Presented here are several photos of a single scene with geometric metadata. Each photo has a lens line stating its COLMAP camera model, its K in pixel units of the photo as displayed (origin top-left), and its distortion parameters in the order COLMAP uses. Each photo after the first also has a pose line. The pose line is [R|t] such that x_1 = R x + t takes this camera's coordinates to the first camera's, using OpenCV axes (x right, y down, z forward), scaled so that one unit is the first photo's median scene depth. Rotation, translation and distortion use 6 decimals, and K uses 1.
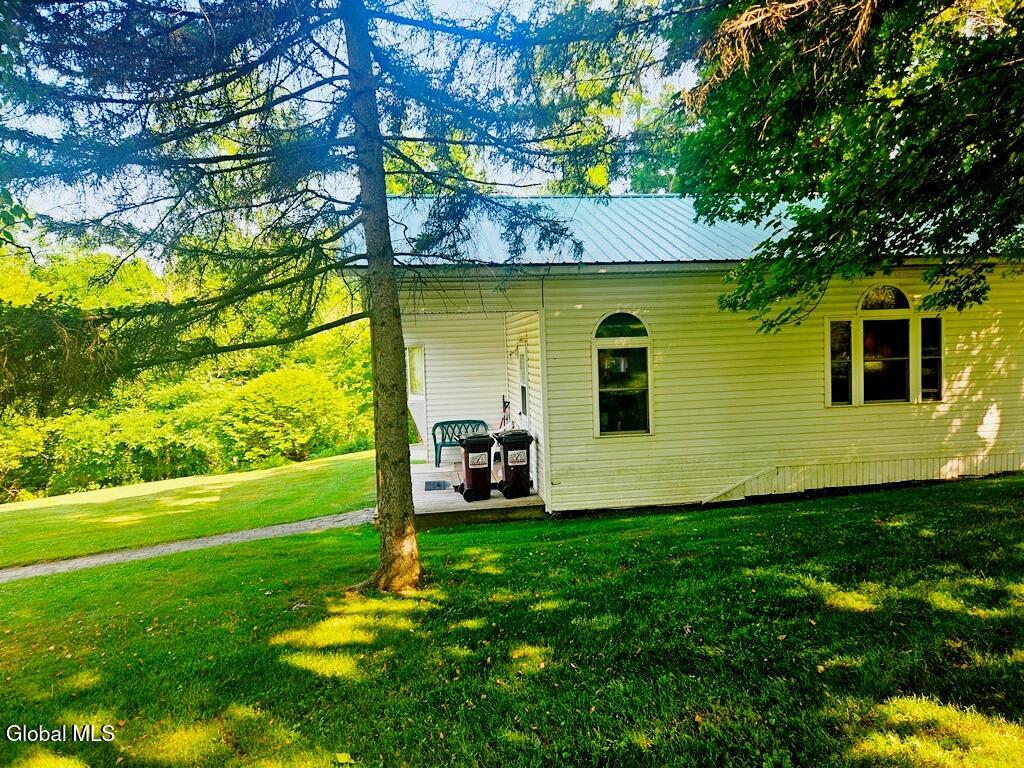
lens RADIAL K [[683.9, 0, 514.6], [0, 683.9, 377.8], [0, 0, 1]] dist [0.070090, -0.053368]
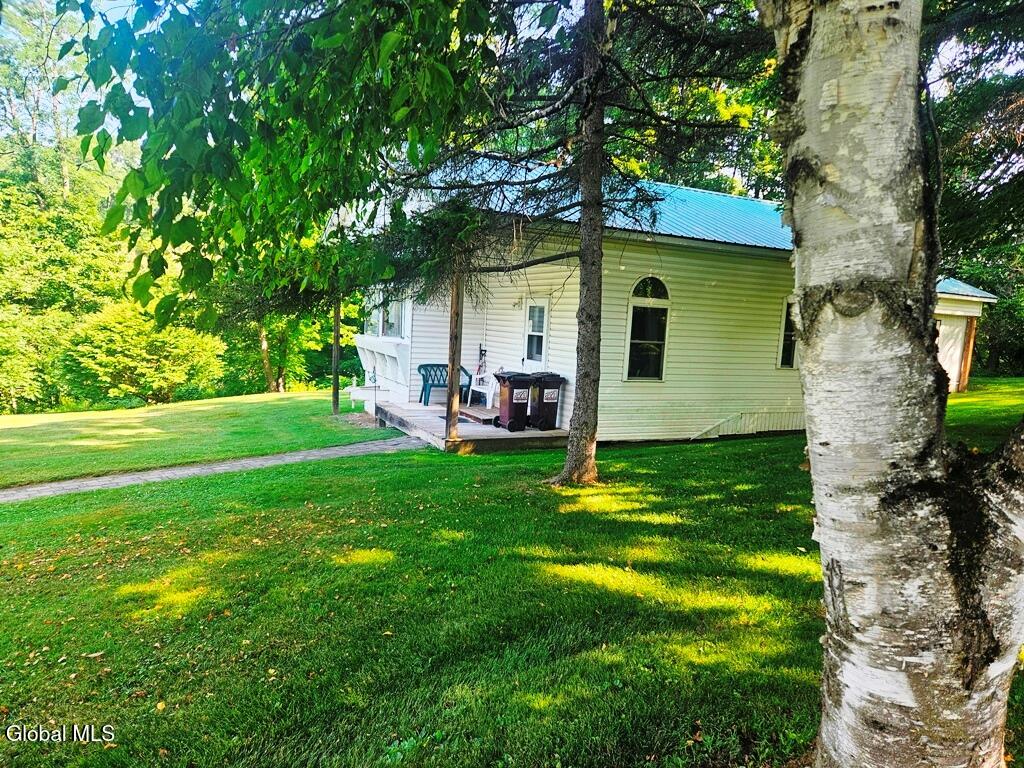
lens RADIAL K [[683.9, 0, 525.2], [0, 683.9, 400.1], [0, 0, 1]] dist [0.070090, -0.053368]
pose [[0.942132, 0.050296, 0.331447, -0.427048], [-0.075762, 0.995047, 0.064357, 0.055586], [-0.326569, -0.085744, 0.941276, -0.062602]]
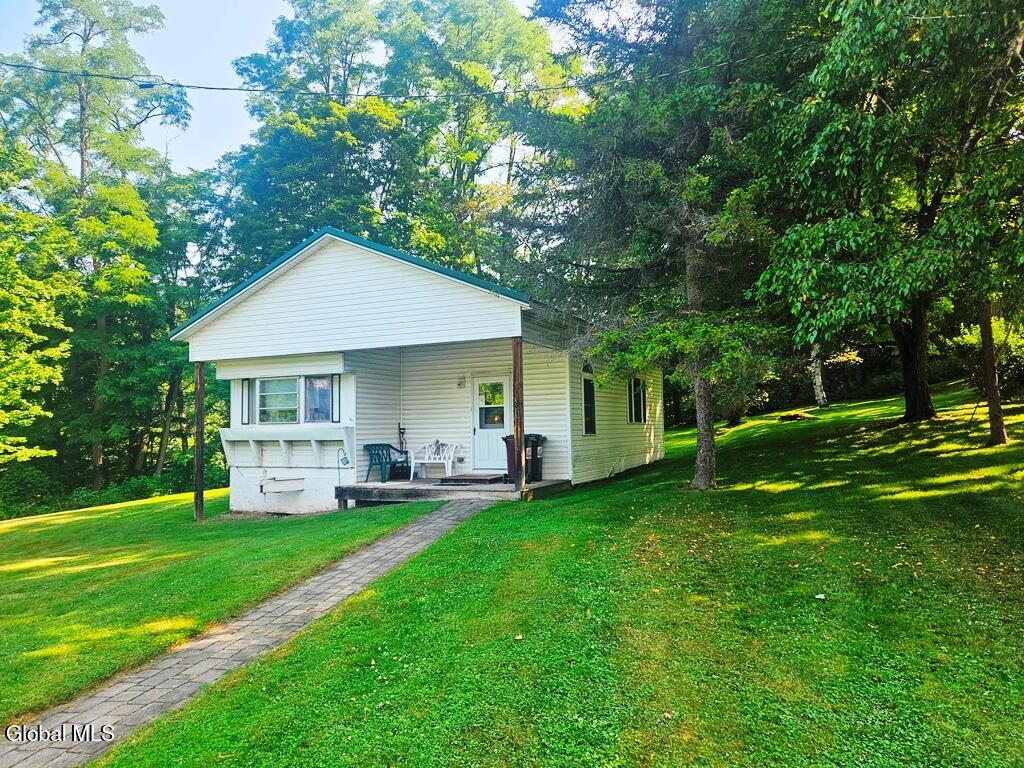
lens RADIAL K [[683.9, 0, 515.3], [0, 683.9, 389.3], [0, 0, 1]] dist [0.070090, -0.053368]
pose [[0.557830, 0.072632, 0.826771, -1.237103], [0.032438, 0.993494, -0.109165, 0.144818], [-0.829321, 0.087715, 0.551845, 0.260021]]
